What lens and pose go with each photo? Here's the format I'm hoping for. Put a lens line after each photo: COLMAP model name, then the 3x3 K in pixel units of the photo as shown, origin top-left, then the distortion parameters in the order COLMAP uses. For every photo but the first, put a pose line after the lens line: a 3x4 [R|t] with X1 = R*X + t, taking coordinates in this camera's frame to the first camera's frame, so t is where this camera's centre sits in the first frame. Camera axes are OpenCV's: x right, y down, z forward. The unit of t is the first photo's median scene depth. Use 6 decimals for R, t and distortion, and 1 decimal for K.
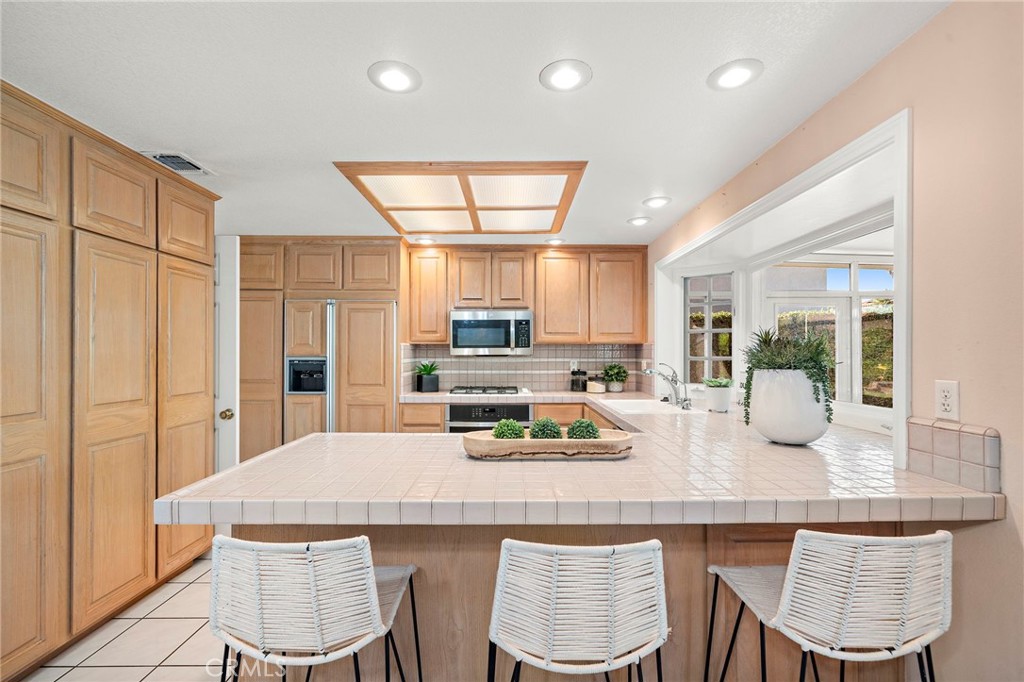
lens RADIAL K [[421.4, 0, 521.8], [0, 421.4, 348.3], [0, 0, 1]] dist [-0.003535, -0.000271]
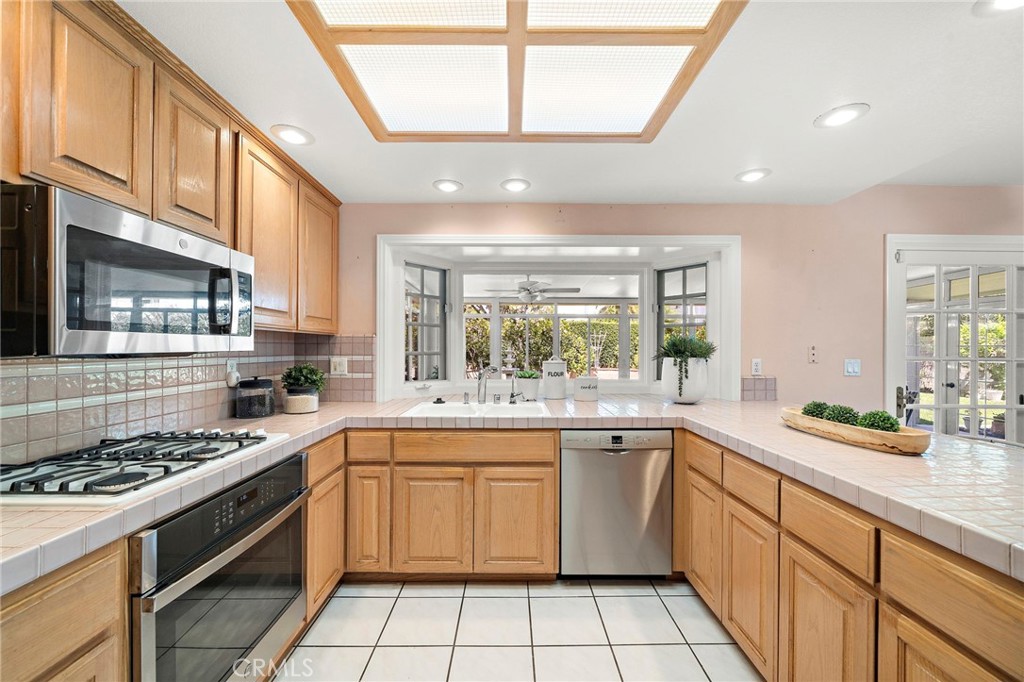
lens RADIAL K [[421.4, 0, 521.8], [0, 421.4, 348.3], [0, 0, 1]] dist [-0.003535, -0.000271]
pose [[0.000196, -0.000176, 1.000000, -0.433344], [-0.013316, 0.999911, 0.000179, 0.008372], [-0.999911, -0.013316, 0.000194, 0.702569]]
